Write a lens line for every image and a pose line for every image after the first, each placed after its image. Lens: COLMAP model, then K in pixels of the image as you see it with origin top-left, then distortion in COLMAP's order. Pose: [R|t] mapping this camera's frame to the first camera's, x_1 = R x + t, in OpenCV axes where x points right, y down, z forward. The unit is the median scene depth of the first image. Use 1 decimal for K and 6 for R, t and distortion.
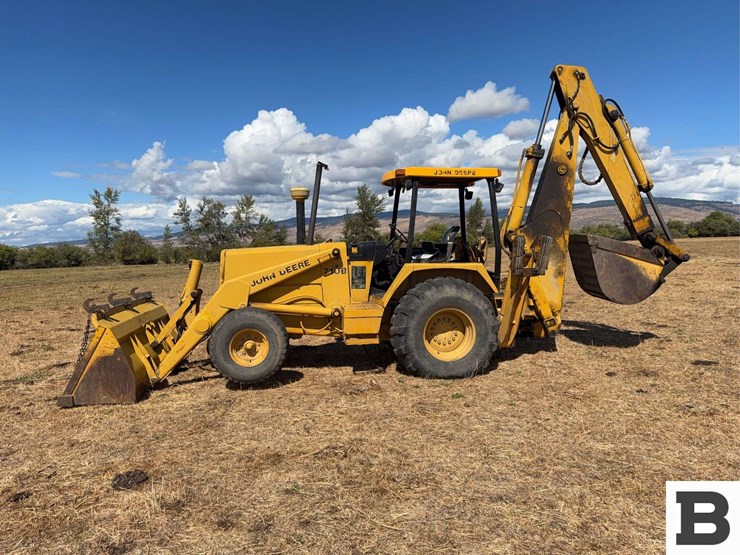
lens RADIAL K [[525.1, 0, 374.9], [0, 525.1, 285.6], [0, 0, 1]] dist [0.054015, -0.060591]
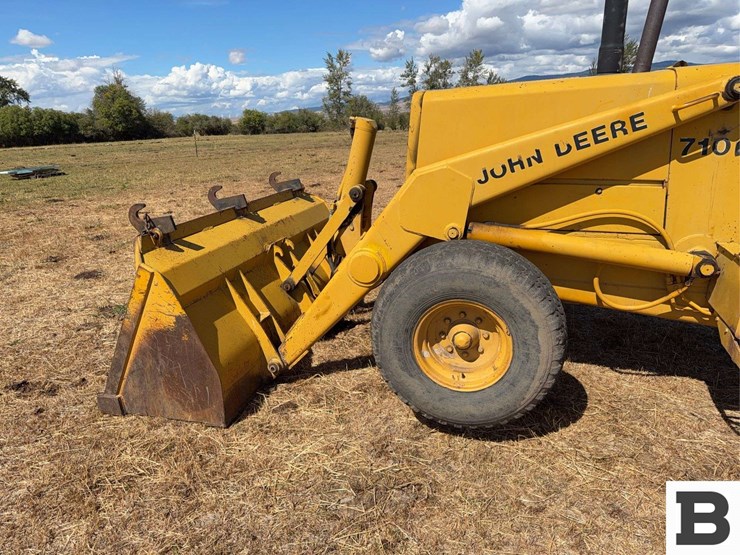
lens RADIAL K [[525.1, 0, 372.1], [0, 525.1, 283.9], [0, 0, 1]] dist [0.054015, -0.060591]
pose [[0.914753, 0.116752, -0.386777, -0.130830], [-0.020468, 0.969498, 0.244243, -0.019361], [0.403496, -0.215505, 0.889241, 0.540274]]
